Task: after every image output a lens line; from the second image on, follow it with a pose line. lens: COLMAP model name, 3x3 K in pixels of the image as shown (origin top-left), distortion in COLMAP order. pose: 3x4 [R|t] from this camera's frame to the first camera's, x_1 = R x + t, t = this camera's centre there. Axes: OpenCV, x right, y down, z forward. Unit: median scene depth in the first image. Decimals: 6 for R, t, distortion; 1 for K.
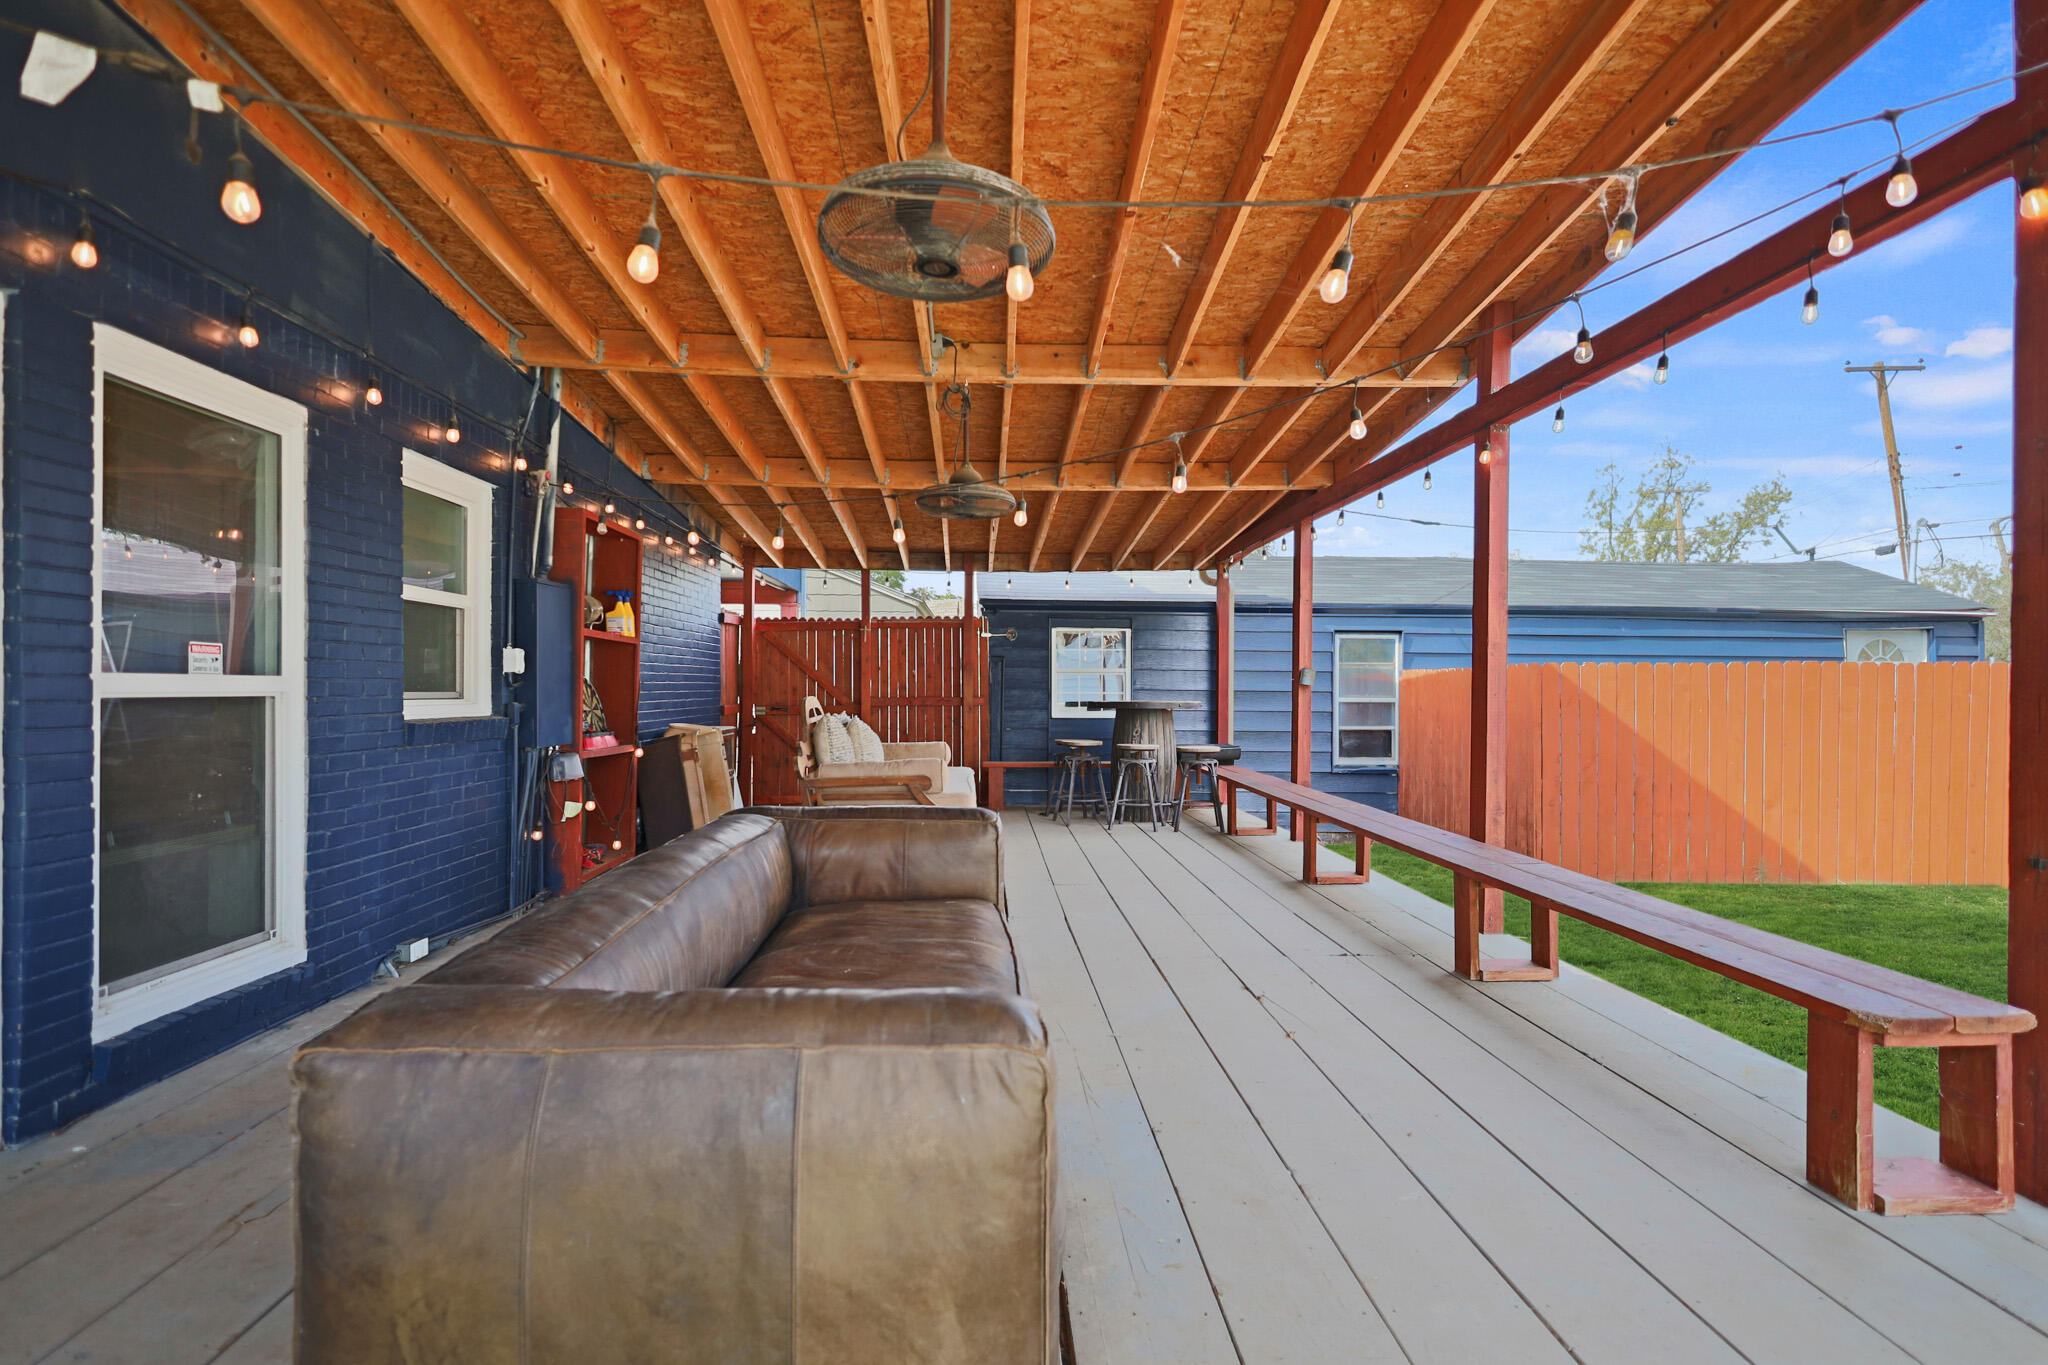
lens RADIAL K [[1021.4, 0, 1039.7], [0, 1021.4, 701.6], [0, 0, 1]] dist [0.002789, -0.000184]
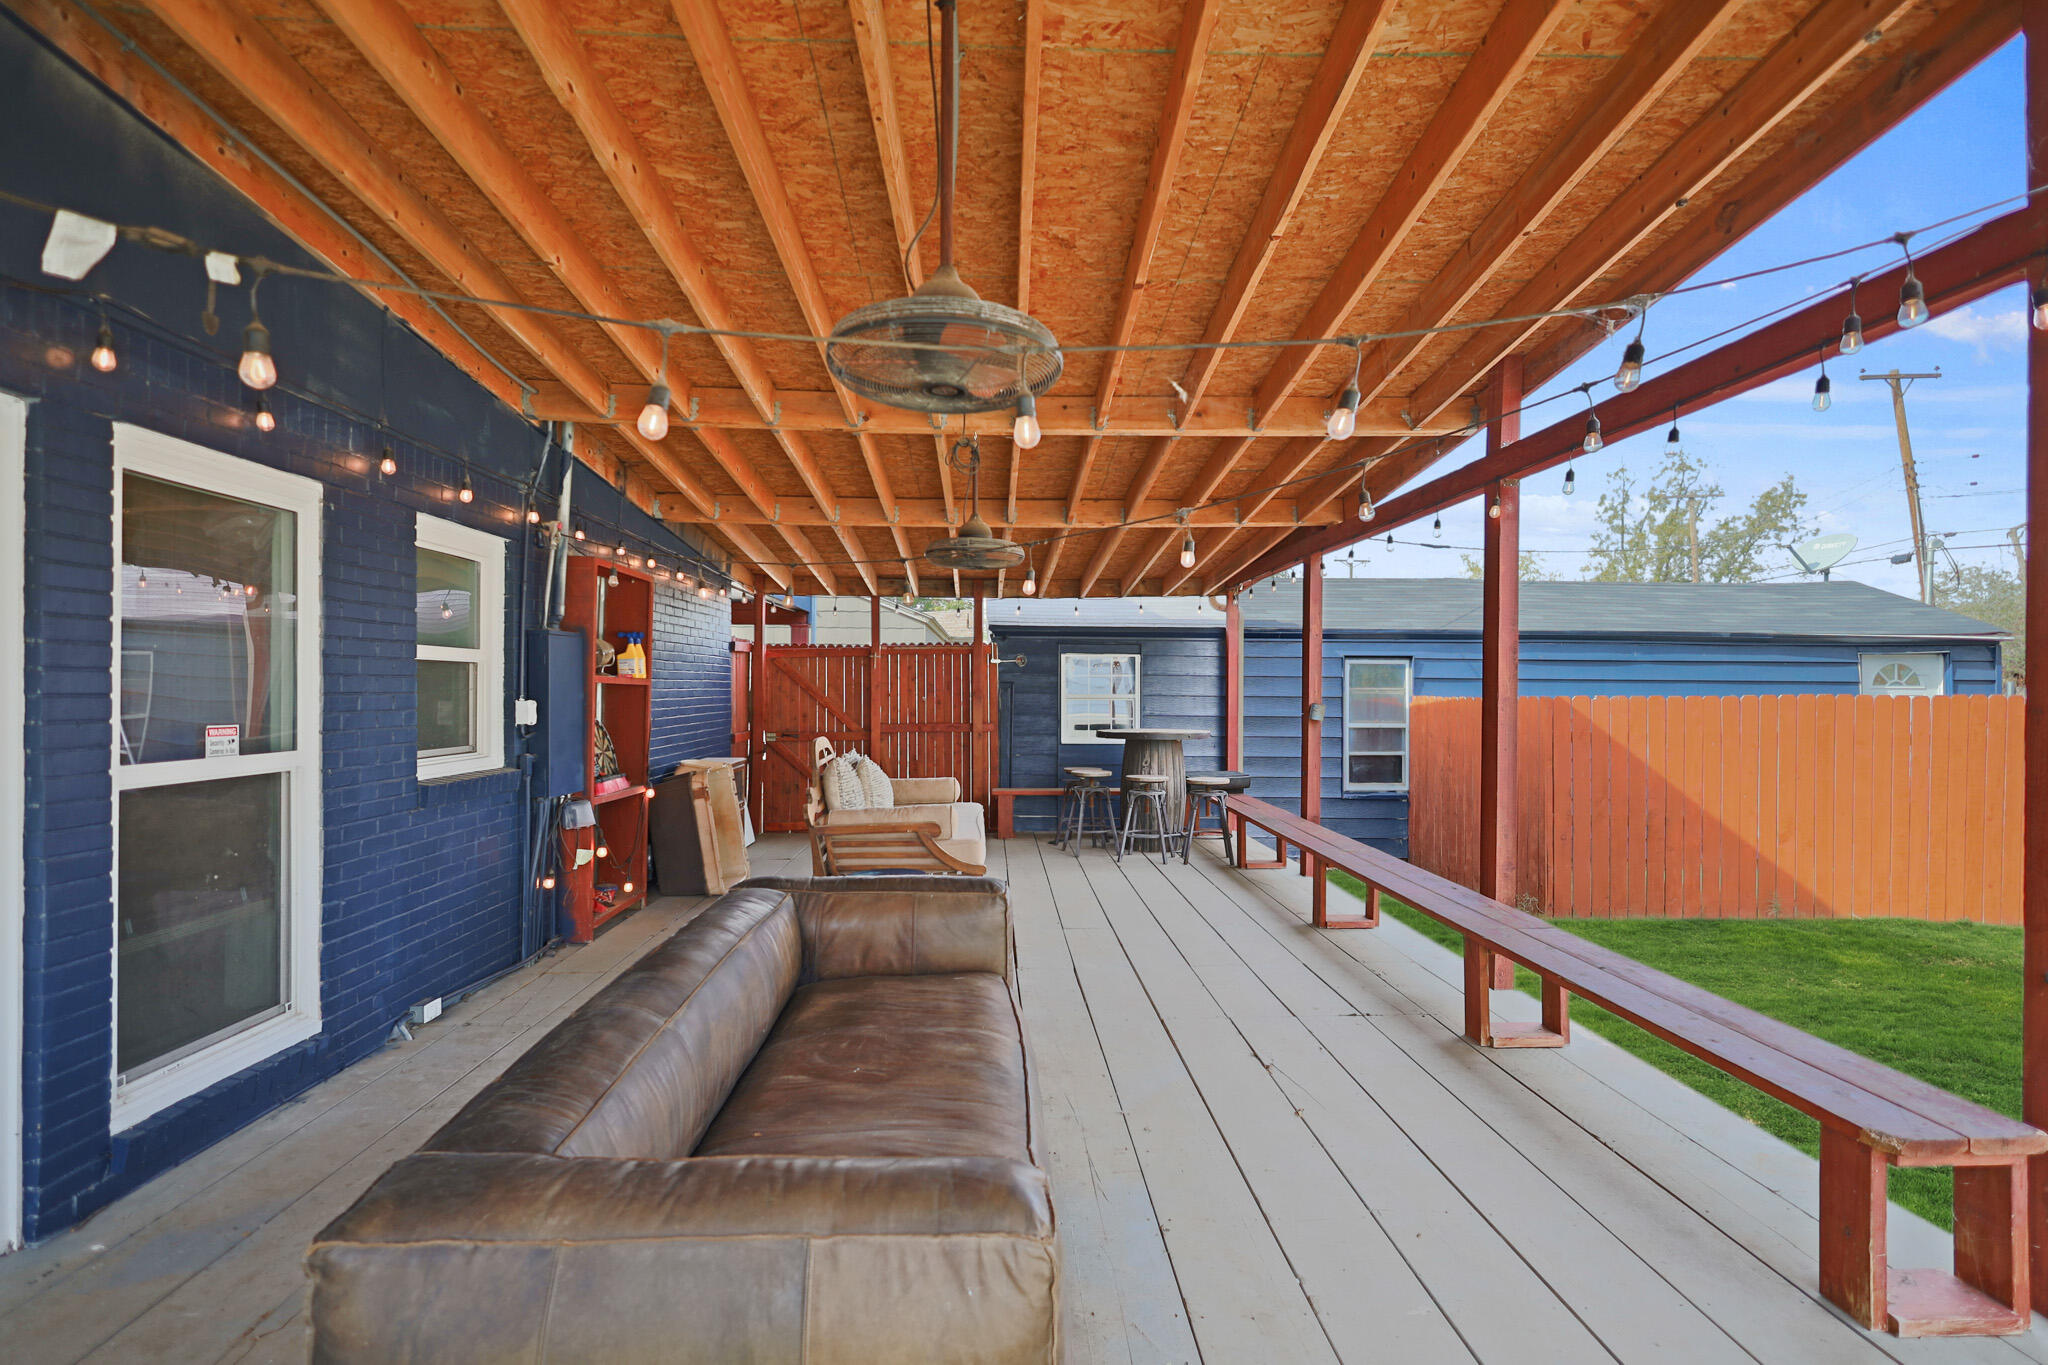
lens RADIAL K [[1021.4, 0, 1039.5], [0, 1021.4, 702.1], [0, 0, 1]] dist [0.002789, -0.000184]
pose [[0.999952, -0.000510, -0.009757, 0.000978], [0.000493, 0.999998, -0.001812, -0.051902], [0.009758, 0.001808, 0.999951, -0.001372]]
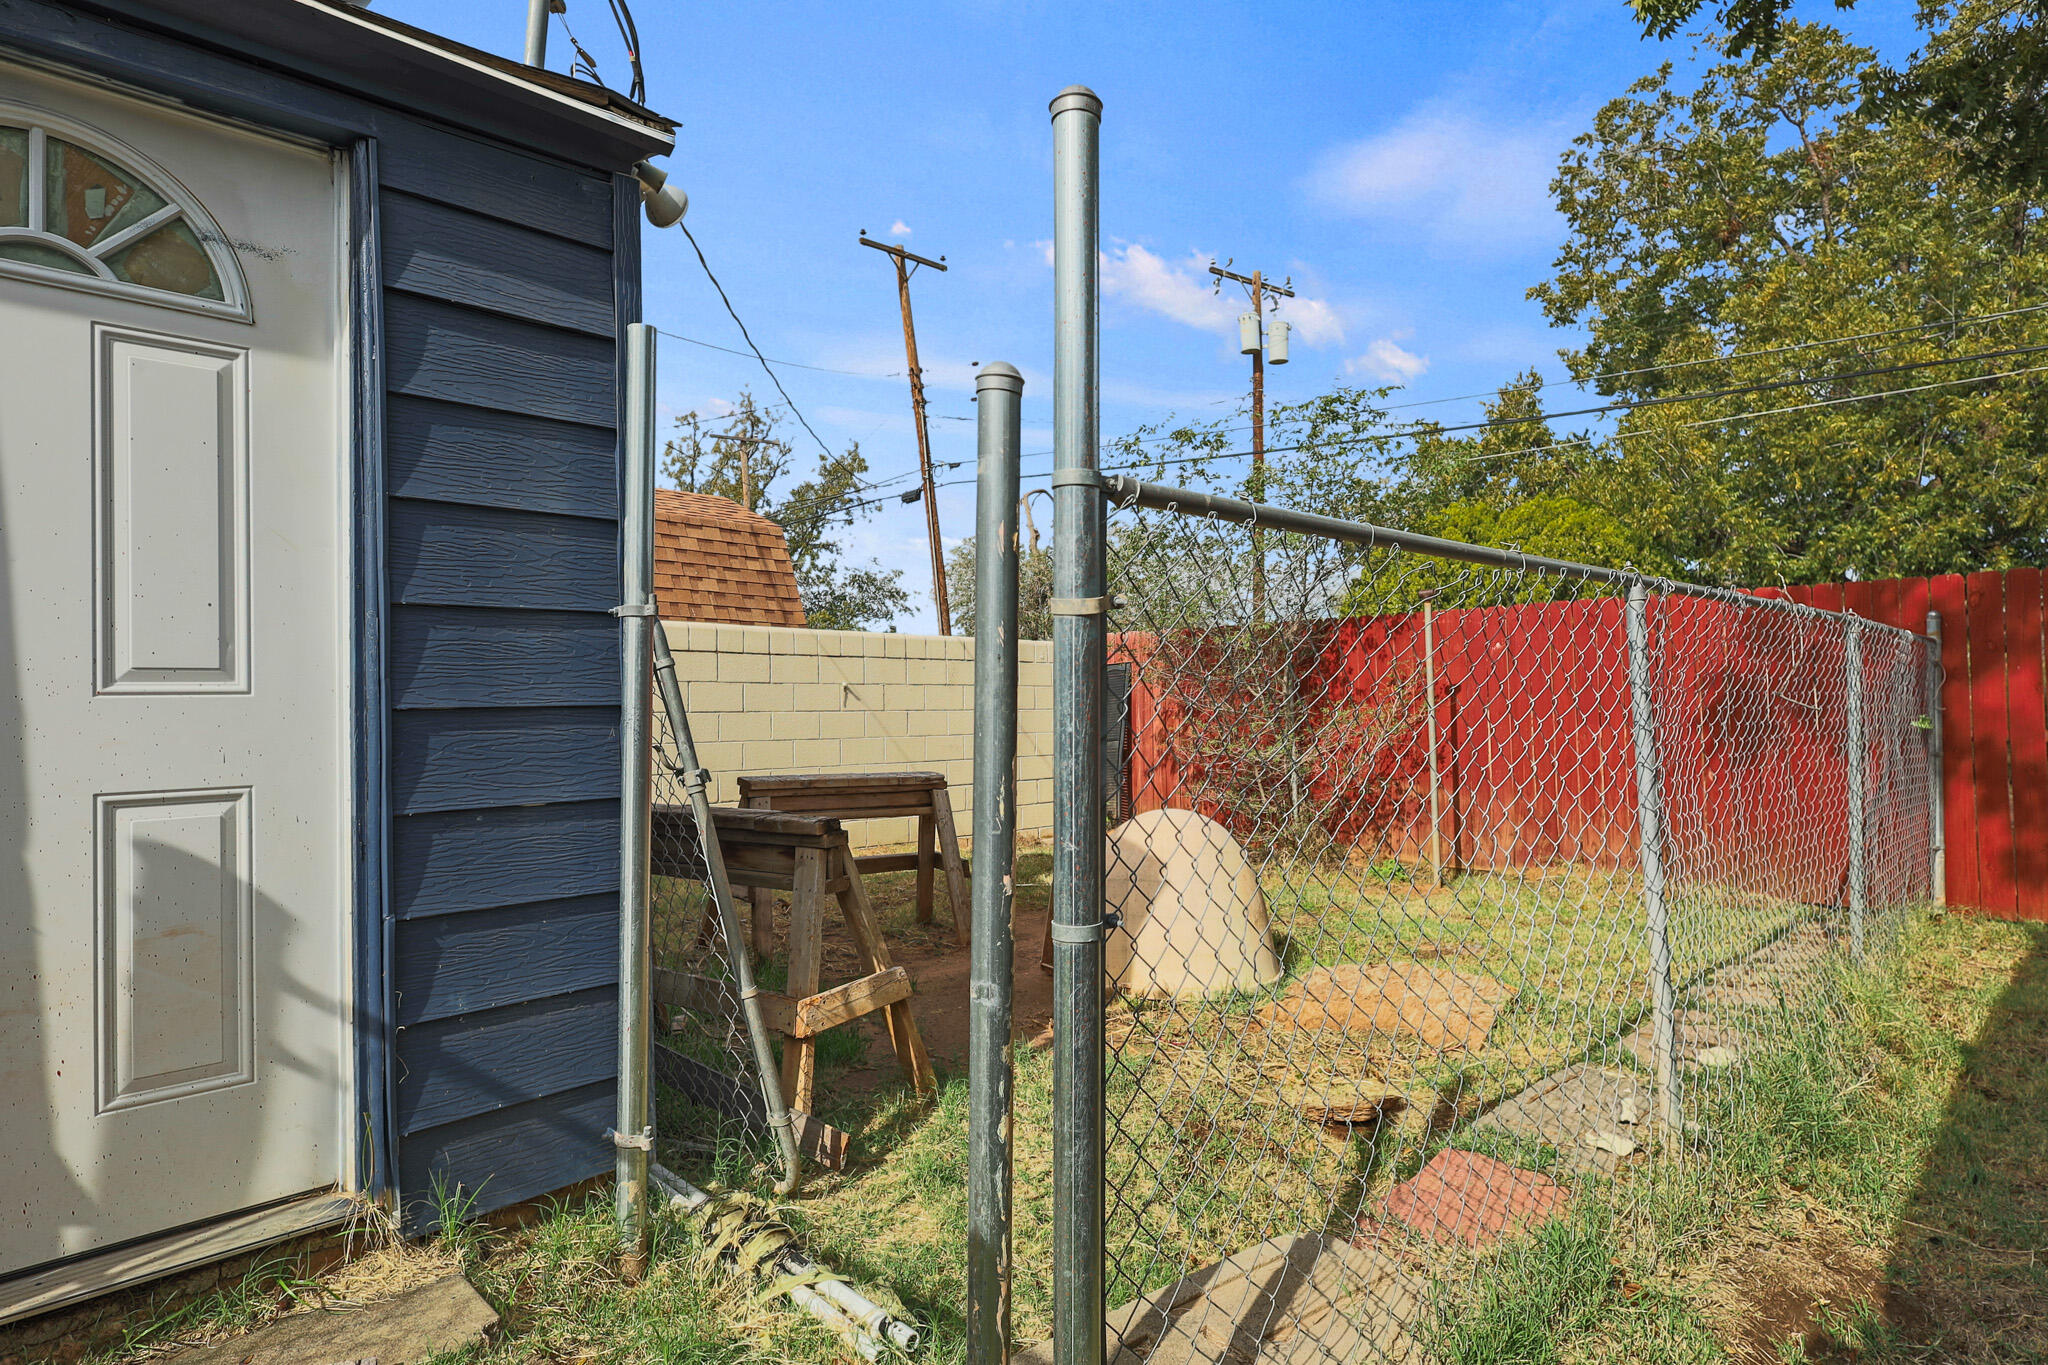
lens RADIAL K [[1021.4, 0, 1022.5], [0, 1021.4, 693.4], [0, 0, 1]] dist [0.002789, -0.000184]
pose [[0.757657, -0.006370, 0.652622, 2.612634], [0.017759, 0.999783, -0.010859, 0.041051], [-0.652412, 0.019817, 0.757606, 2.500483]]
